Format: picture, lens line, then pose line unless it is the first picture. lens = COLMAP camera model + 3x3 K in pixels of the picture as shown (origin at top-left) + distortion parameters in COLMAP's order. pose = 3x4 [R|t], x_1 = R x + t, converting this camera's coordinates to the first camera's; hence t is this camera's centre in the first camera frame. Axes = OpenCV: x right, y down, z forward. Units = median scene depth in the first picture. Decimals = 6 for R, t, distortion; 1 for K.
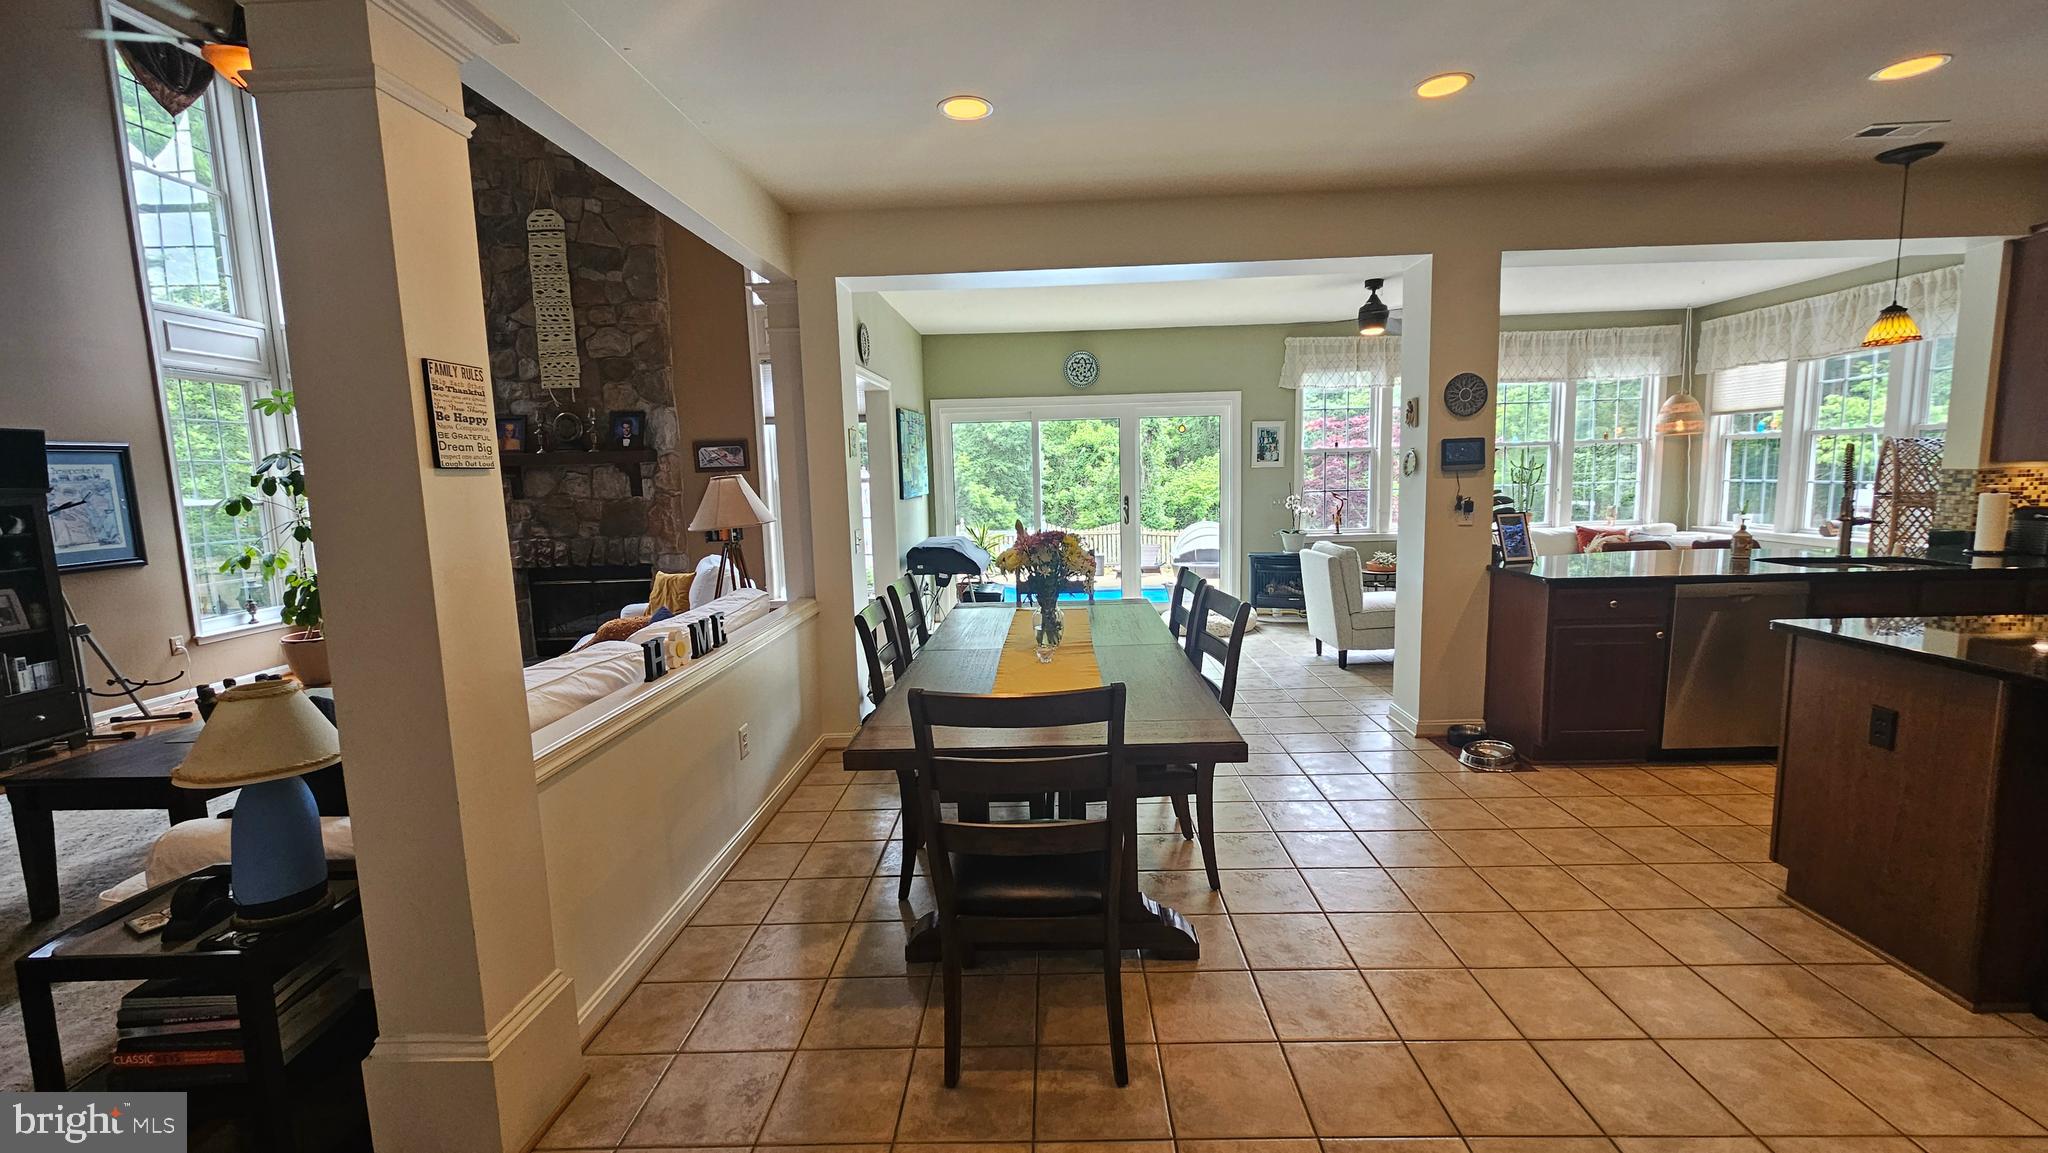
lens RADIAL K [[837.9, 0, 1027.9], [0, 837.9, 573.4], [0, 0, 1]] dist [0.001369, 0.000622]
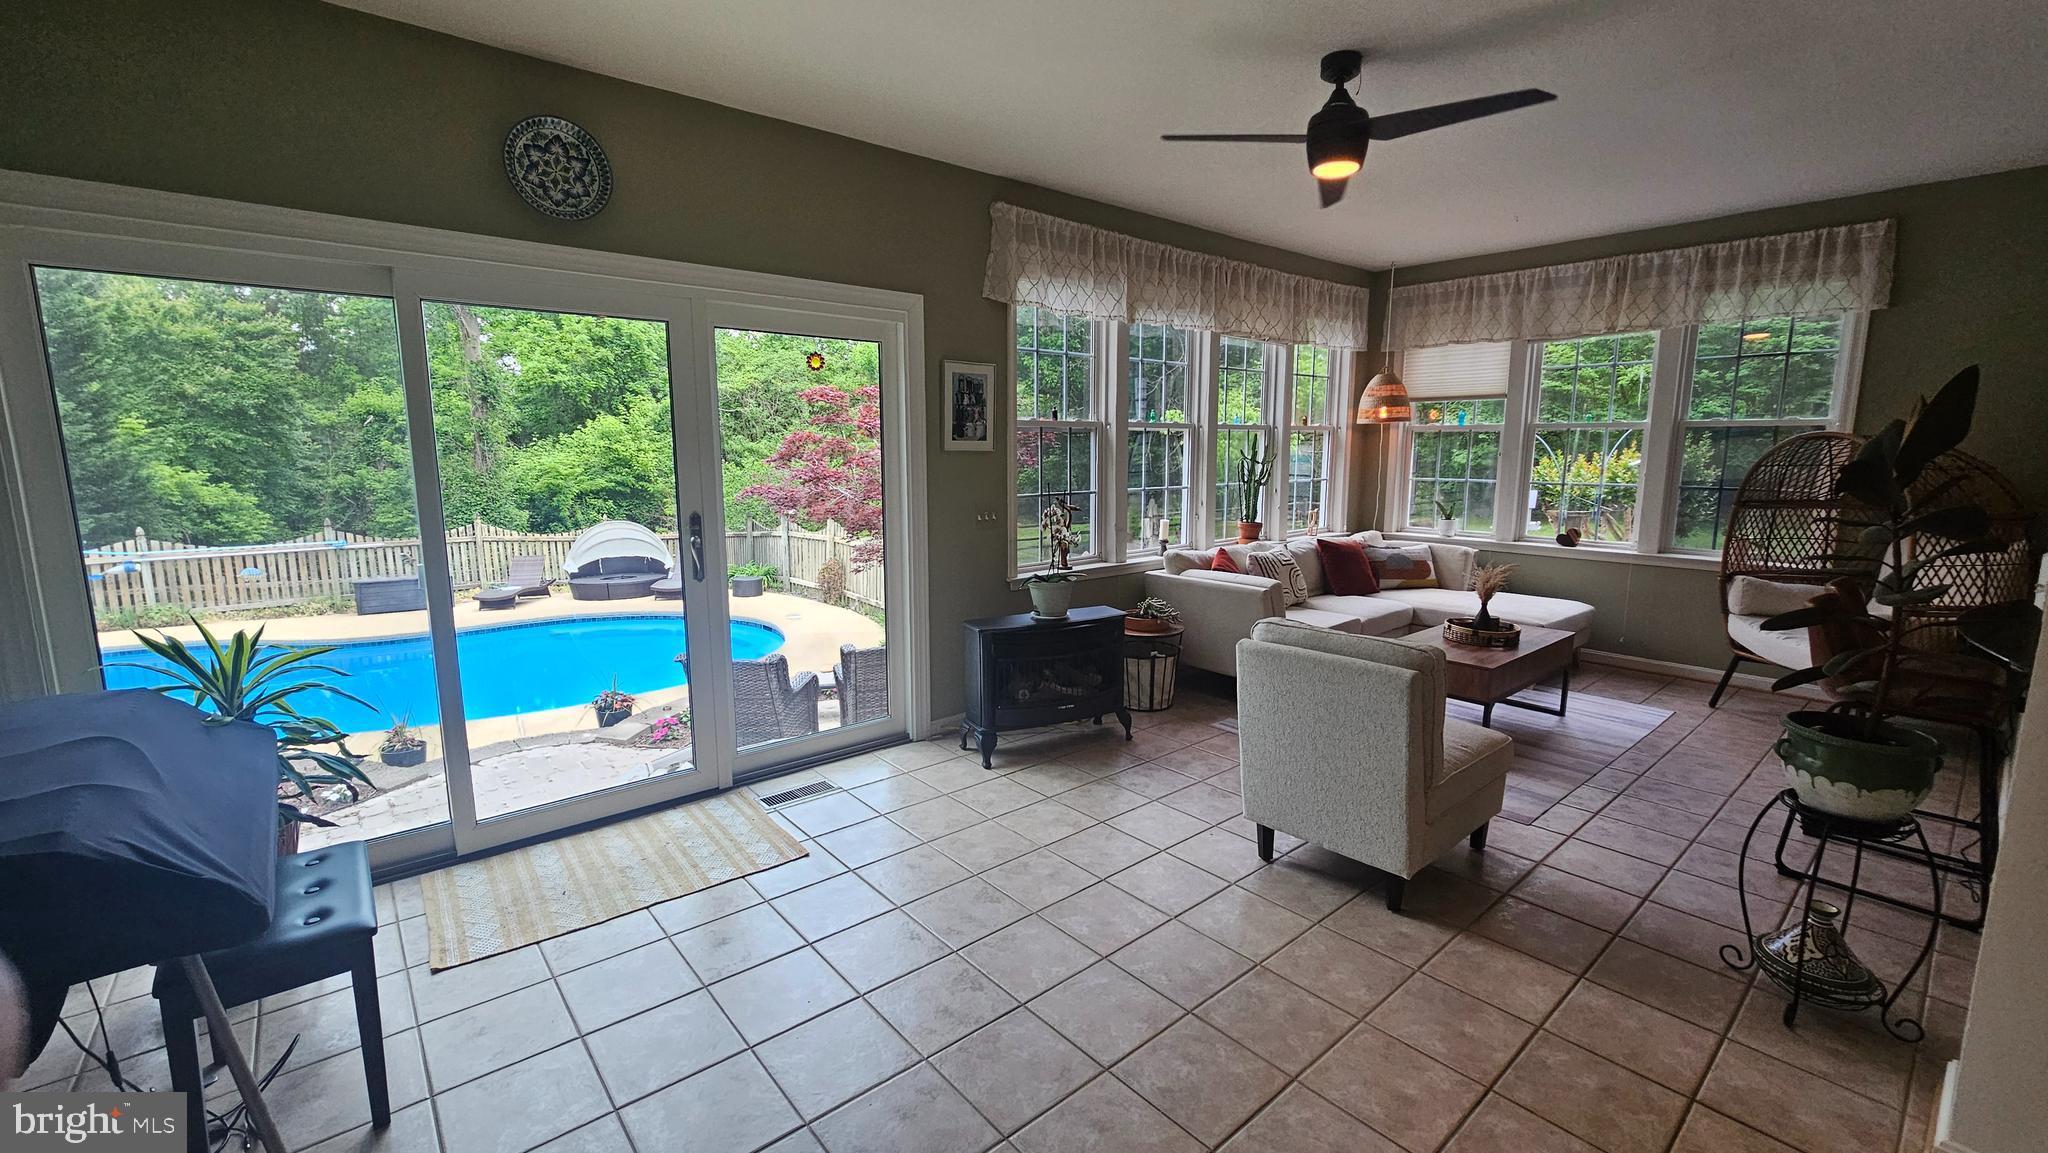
lens RADIAL K [[837.9, 0, 1019.9], [0, 837.9, 573.5], [0, 0, 1]] dist [0.001369, 0.000622]
pose [[0.745963, -0.073861, 0.661879, -0.040980], [0.061082, 0.997230, 0.042442, -0.071494], [-0.663181, 0.008769, 0.748408, 0.593845]]
